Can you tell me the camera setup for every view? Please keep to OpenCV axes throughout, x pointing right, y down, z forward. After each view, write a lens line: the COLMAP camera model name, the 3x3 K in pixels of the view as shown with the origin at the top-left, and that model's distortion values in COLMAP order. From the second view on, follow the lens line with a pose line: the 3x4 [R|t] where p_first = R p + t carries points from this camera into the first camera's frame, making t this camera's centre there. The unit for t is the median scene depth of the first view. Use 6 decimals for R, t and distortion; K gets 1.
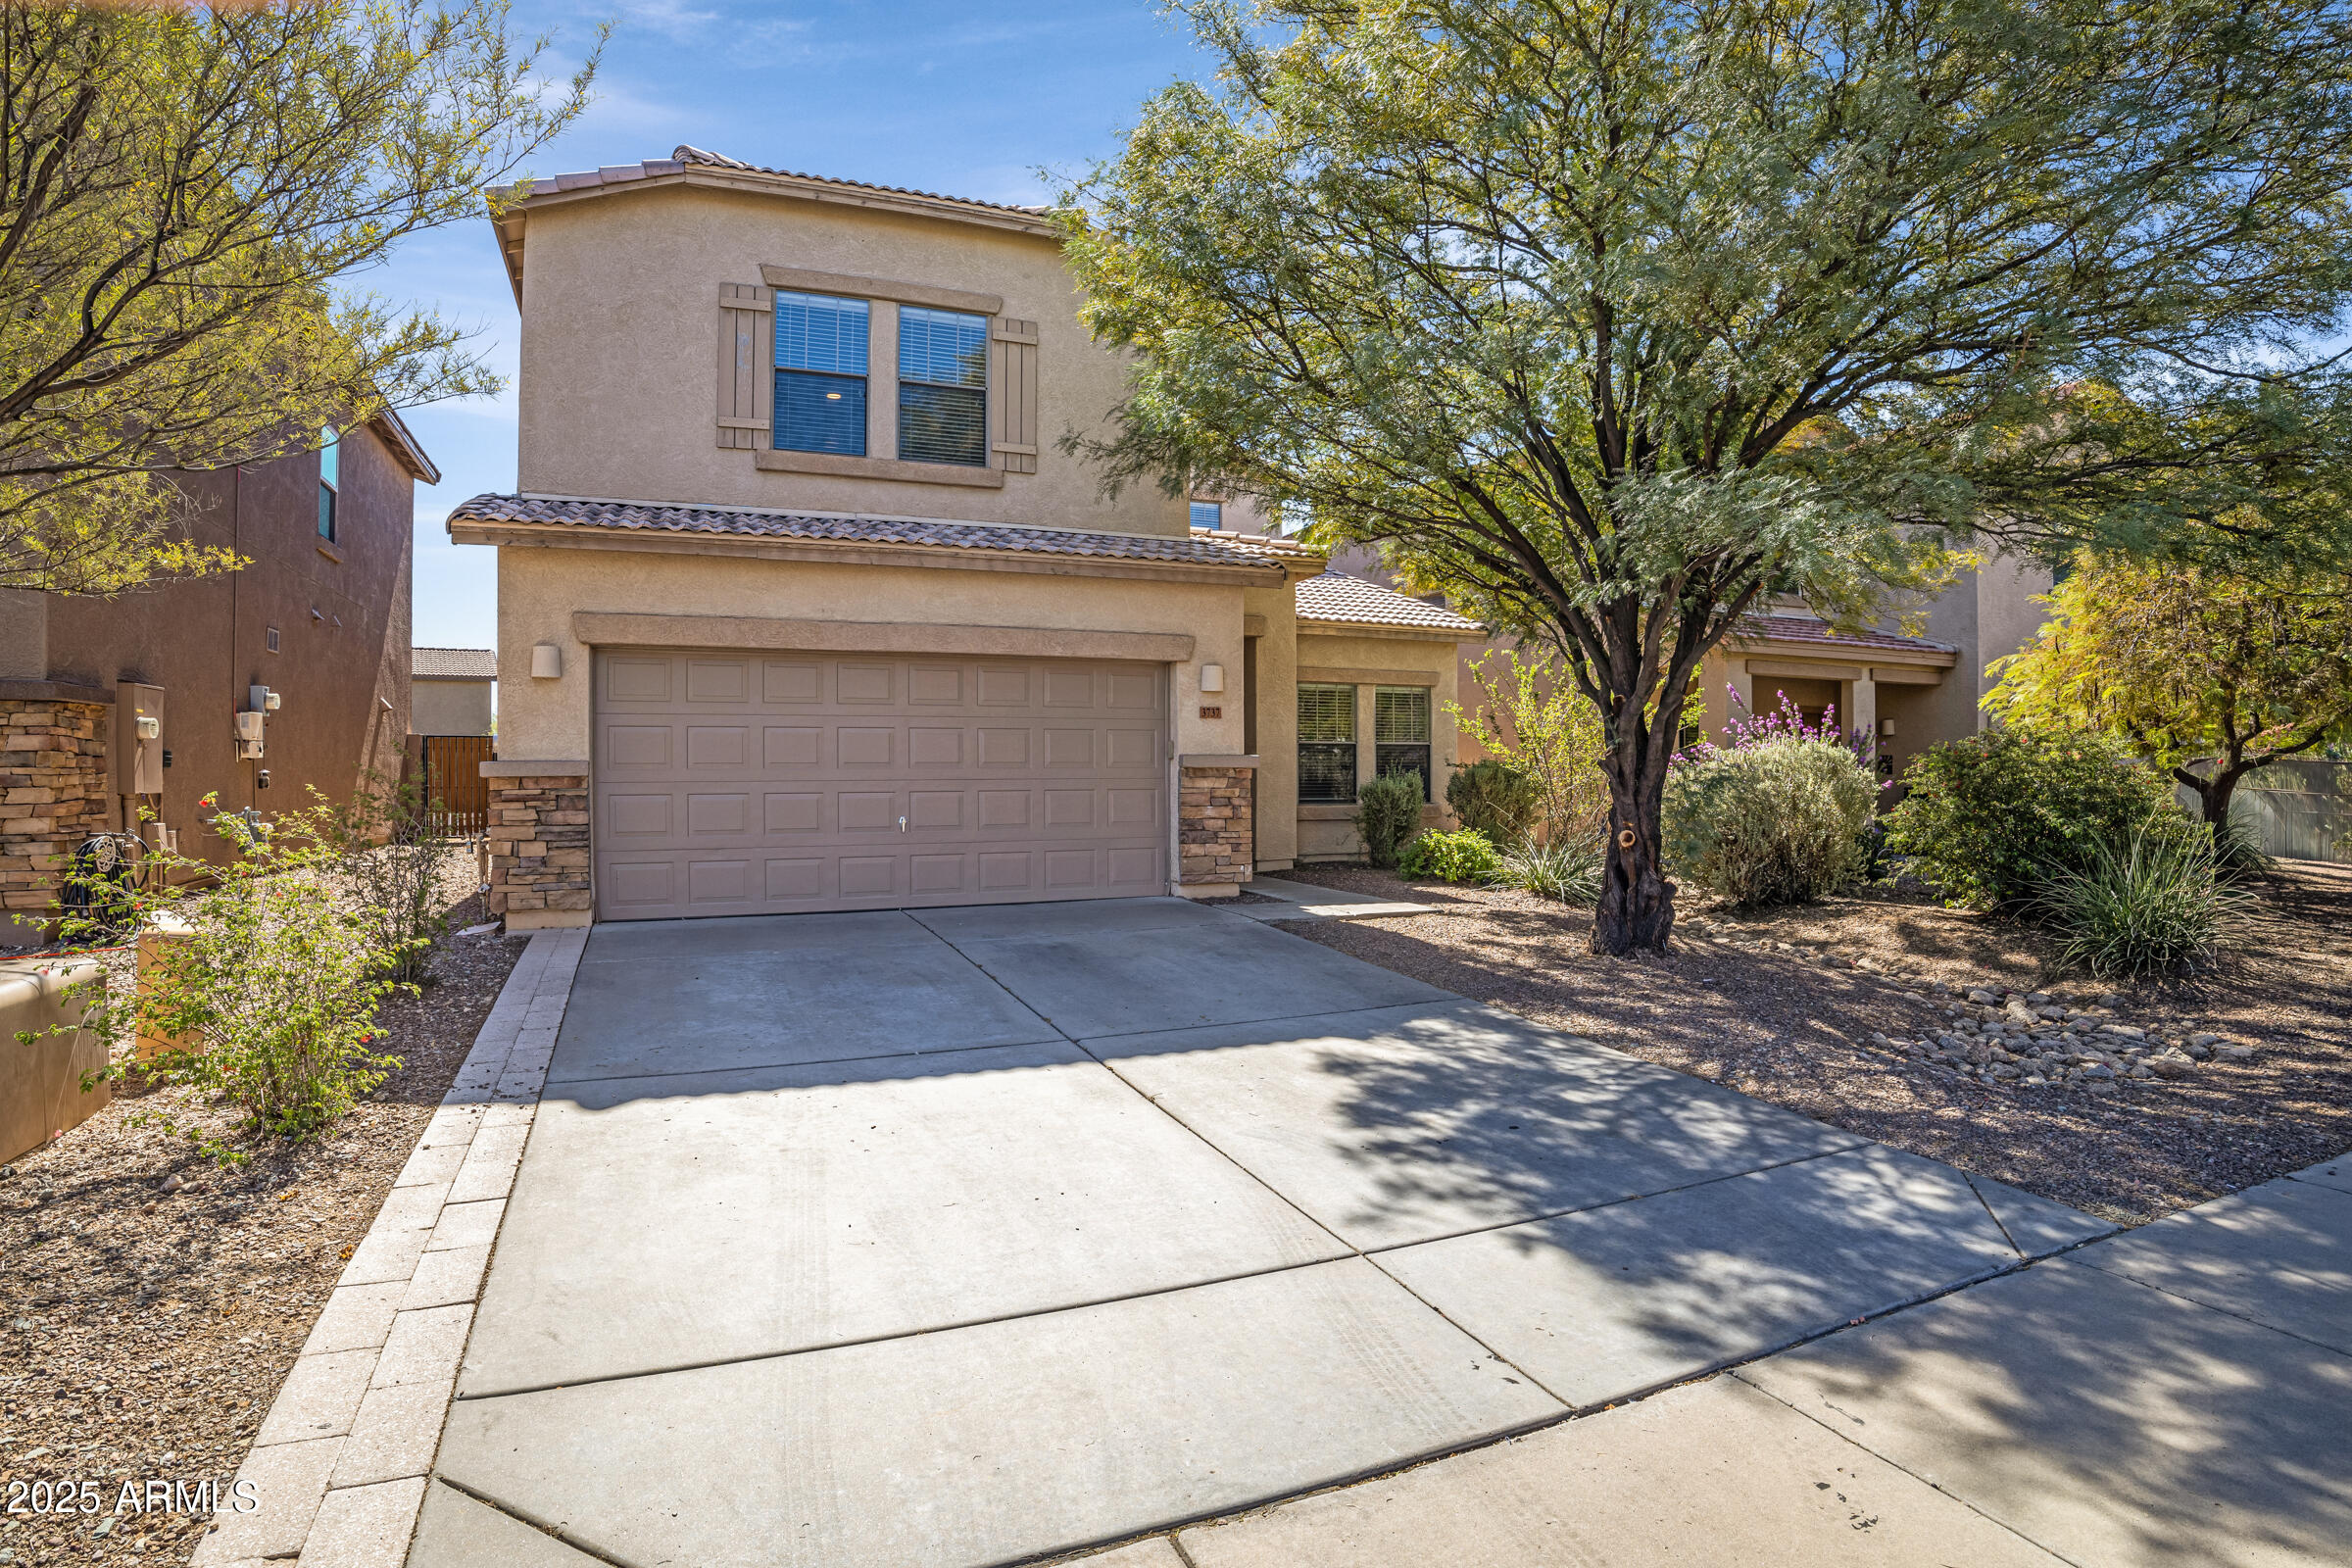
lens RADIAL K [[1215.0, 0, 1173.9], [0, 1215.0, 782.4], [0, 0, 1]] dist [-0.057082, 0.001646]
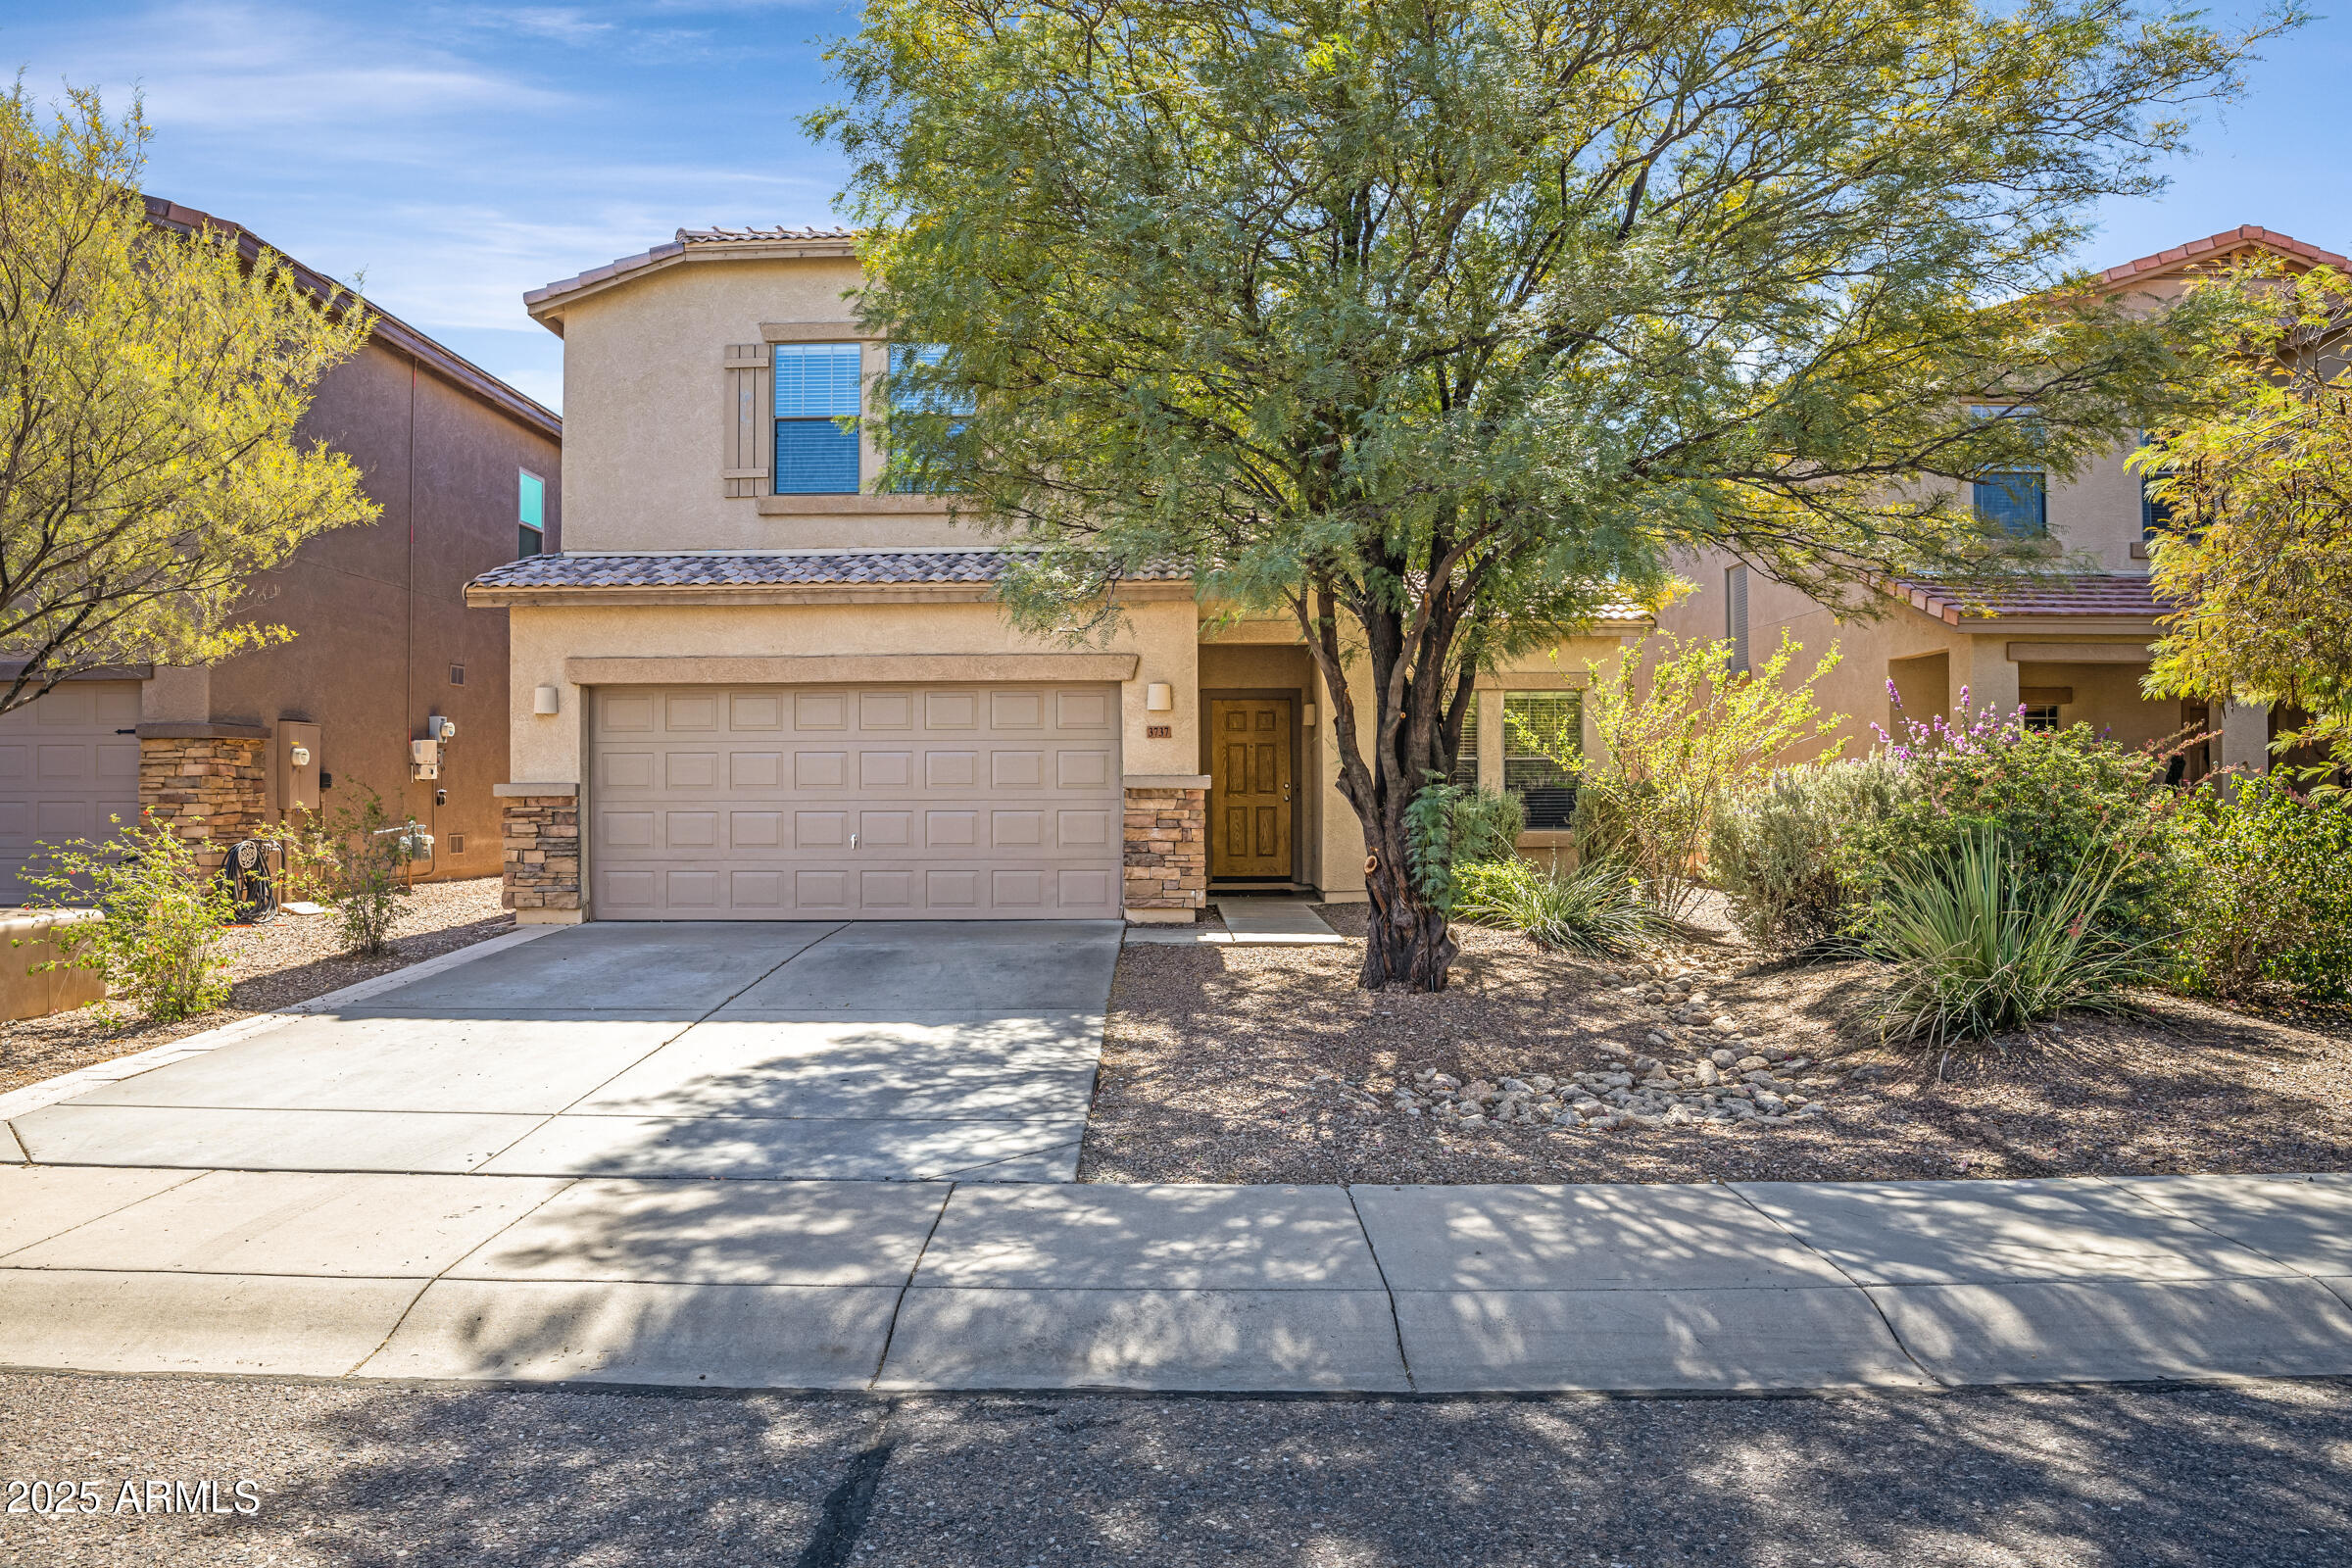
lens RADIAL K [[1688.6, 0, 1172.8], [0, 1688.6, 780.2], [0, 0, 1]] dist [0.010536, -0.006476]
pose [[0.911392, -0.001143, -0.411538, 0.651027], [-0.004157, 0.999920, -0.011982, -0.003059], [0.411519, 0.012631, 0.911314, -0.247487]]
